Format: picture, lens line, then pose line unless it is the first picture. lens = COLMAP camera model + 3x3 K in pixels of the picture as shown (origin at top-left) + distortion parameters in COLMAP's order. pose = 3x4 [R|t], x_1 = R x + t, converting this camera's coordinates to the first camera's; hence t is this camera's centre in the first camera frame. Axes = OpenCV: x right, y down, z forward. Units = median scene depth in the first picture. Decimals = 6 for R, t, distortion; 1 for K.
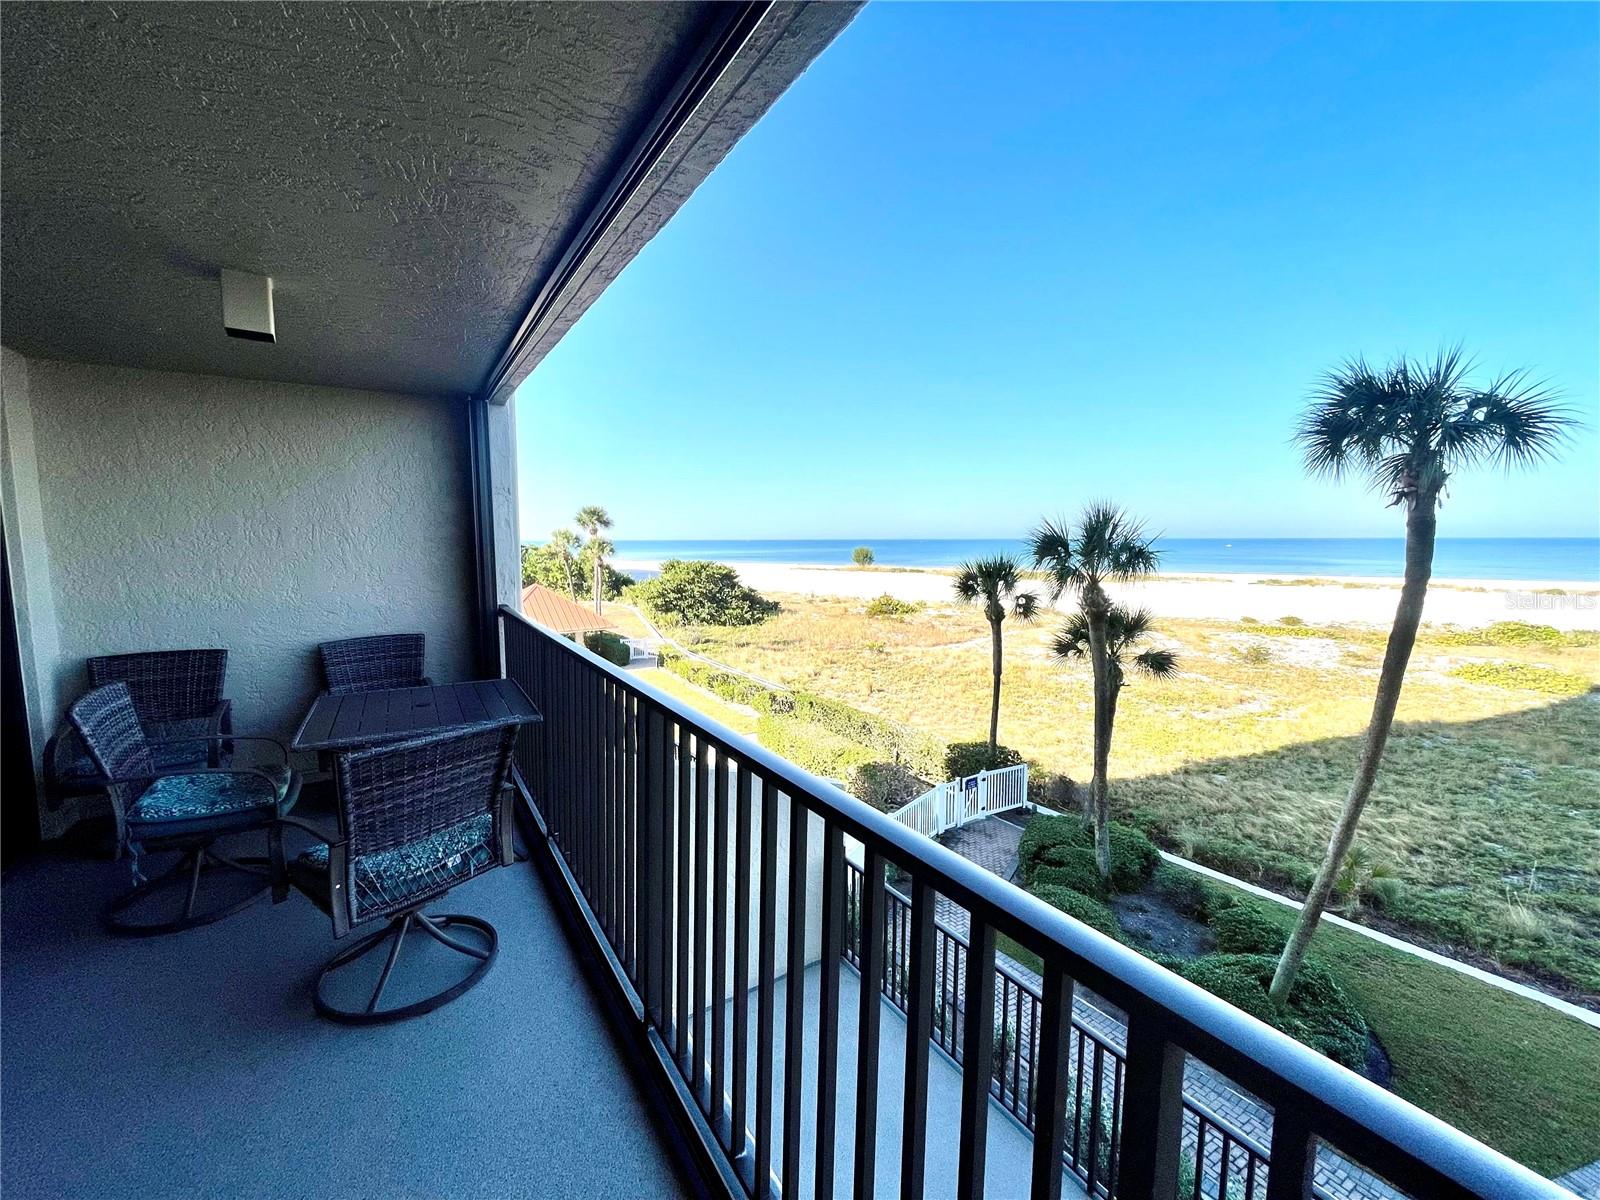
lens RADIAL K [[641.7, 0, 801.5], [0, 641.7, 591.4], [0, 0, 1]] dist [-0.003489, -0.000915]
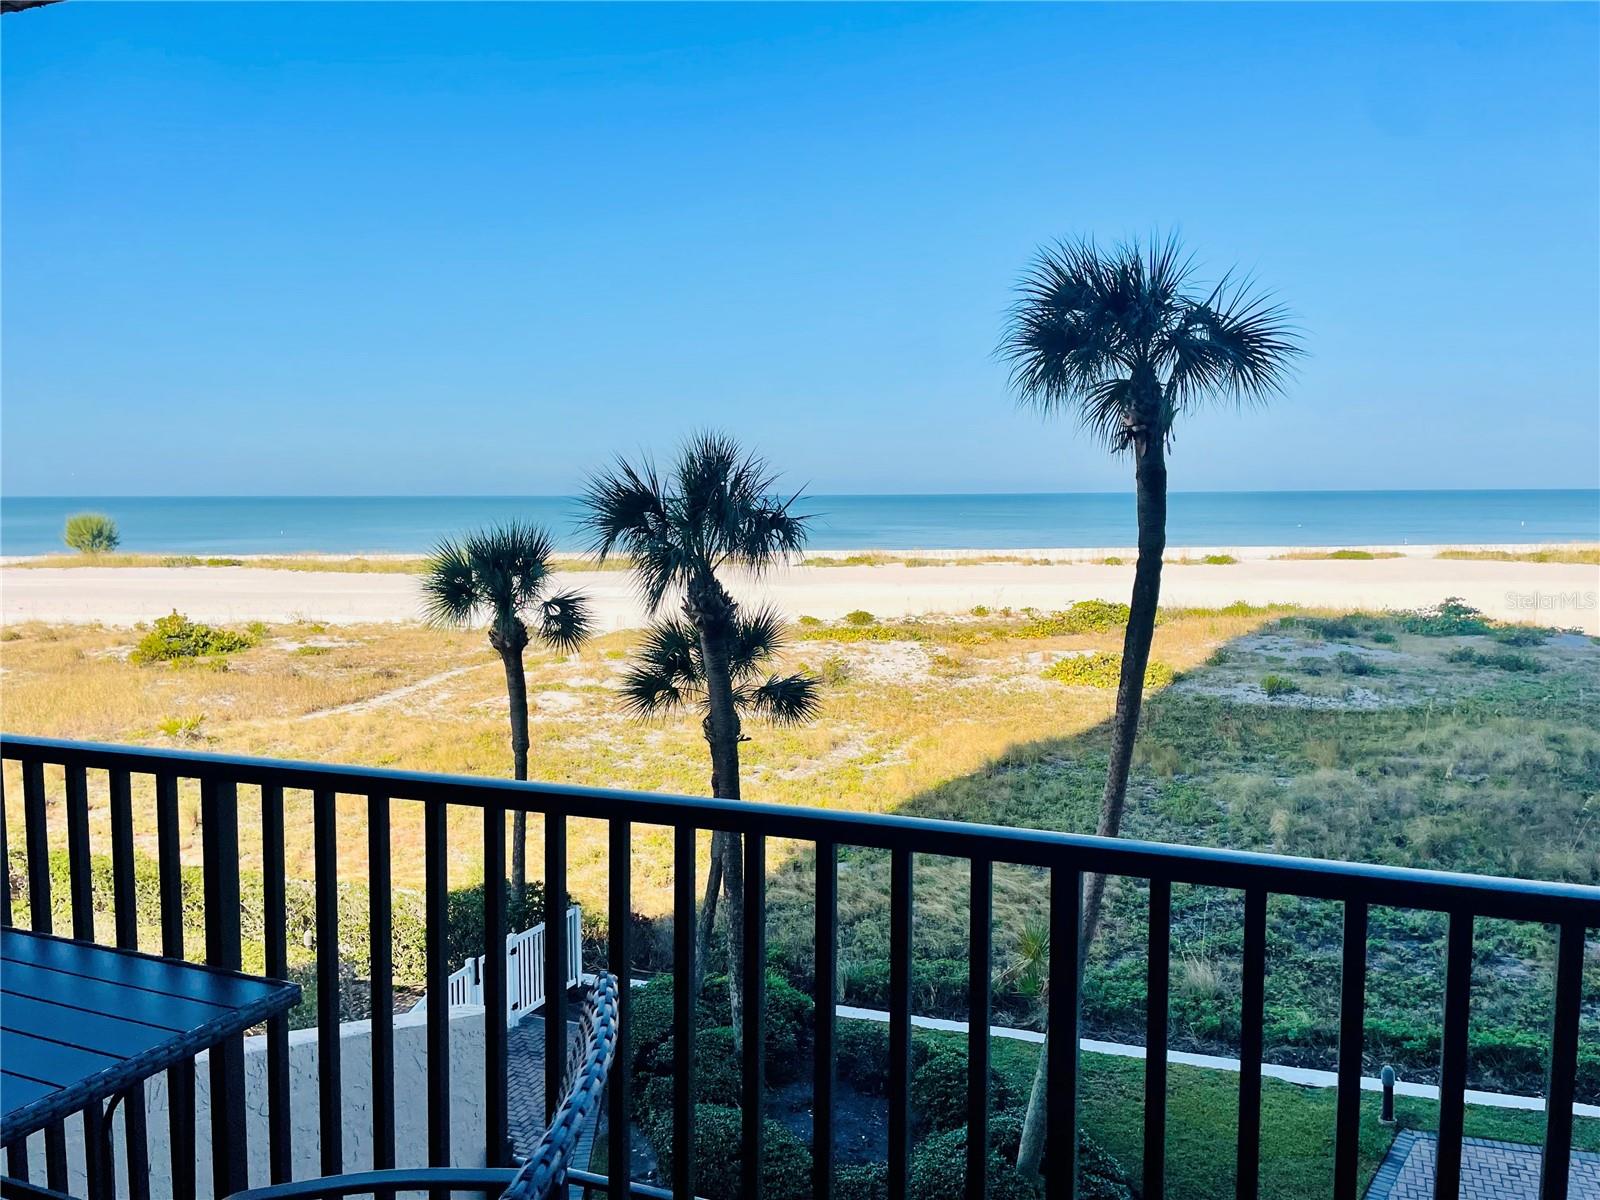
lens RADIAL K [[1201.1, 0, 802.3], [0, 1201.1, 607.8], [0, 0, 1]] dist [0.085218, -0.111117]
pose [[0.807585, -0.056102, 0.587077, -0.097626], [0.049967, 0.998395, 0.026674, -0.004501], [-0.587631, 0.007793, 0.809091, 0.049796]]
